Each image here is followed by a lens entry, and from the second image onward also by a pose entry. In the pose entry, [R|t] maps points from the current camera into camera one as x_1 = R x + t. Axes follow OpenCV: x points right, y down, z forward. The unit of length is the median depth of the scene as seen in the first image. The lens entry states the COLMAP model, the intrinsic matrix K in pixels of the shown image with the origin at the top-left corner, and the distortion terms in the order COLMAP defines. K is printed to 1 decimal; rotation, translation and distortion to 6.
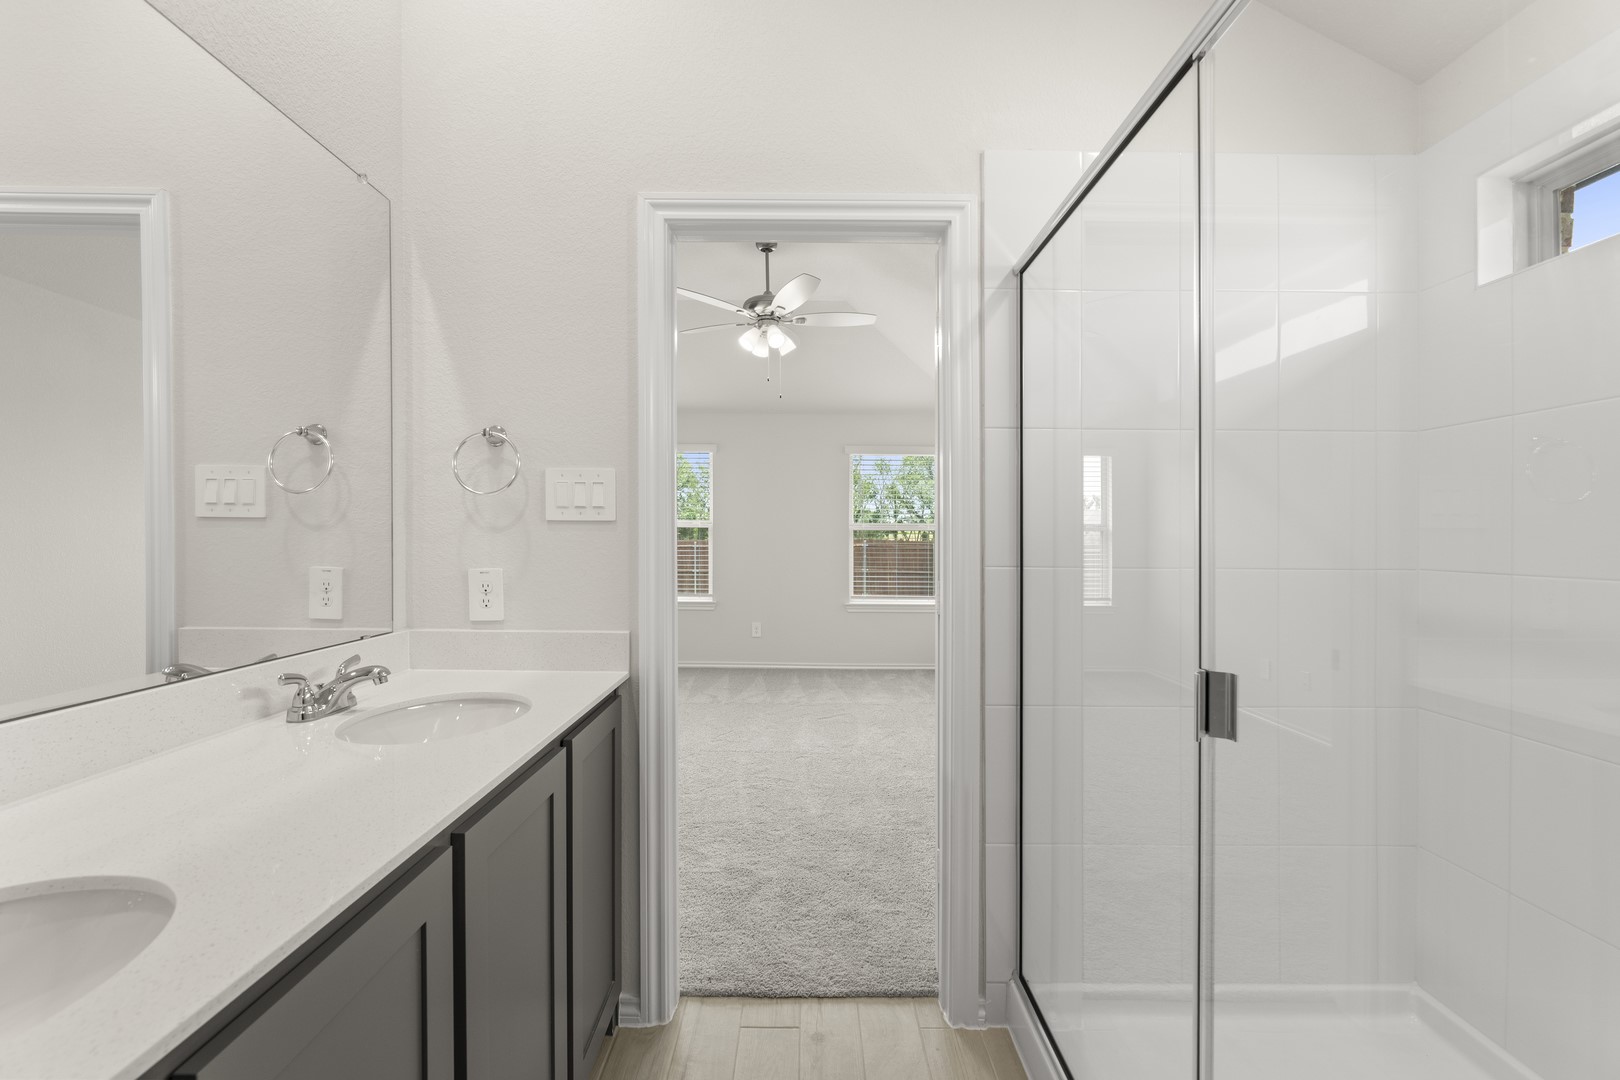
lens RADIAL K [[703.7, 0, 827.3], [0, 703.7, 552.0], [0, 0, 1]] dist [0.001693, -0.001000]
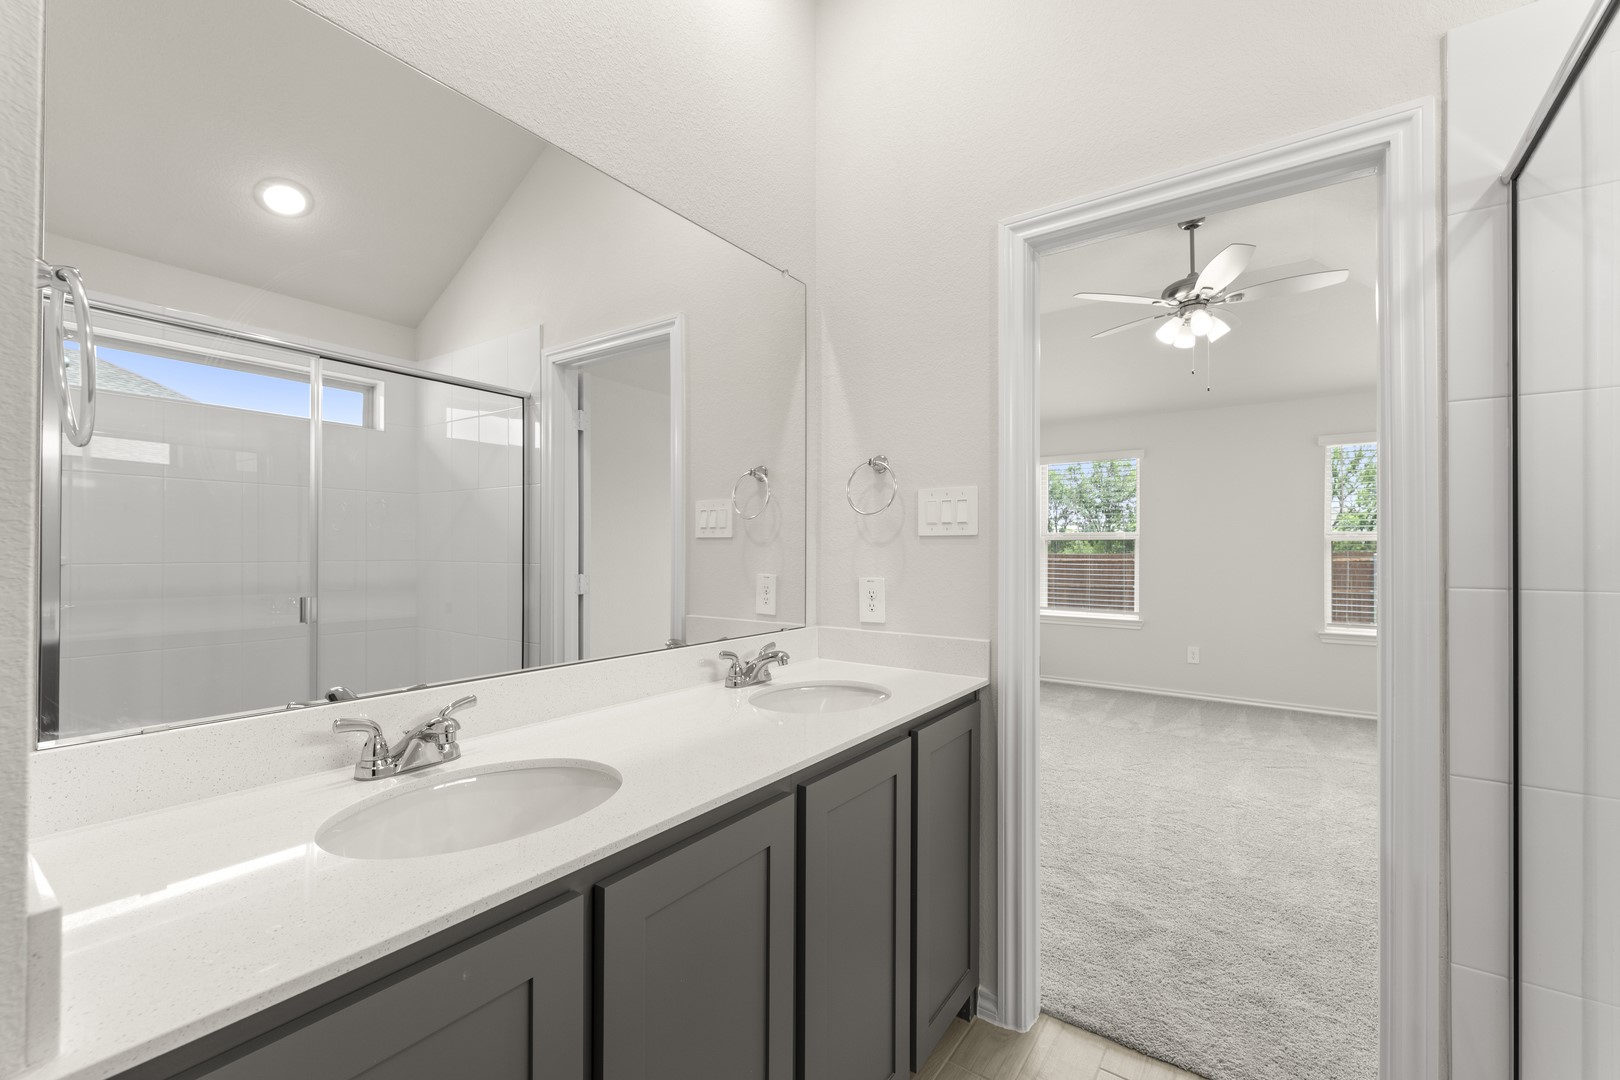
lens RADIAL K [[703.7, 0, 800.4], [0, 703.7, 556.9], [0, 0, 1]] dist [0.001693, -0.001000]
pose [[0.798466, 0.000876, -0.602039, 0.124715], [-0.008360, 0.999919, -0.009633, 0.001006], [0.601981, 0.012724, 0.798409, -0.005969]]
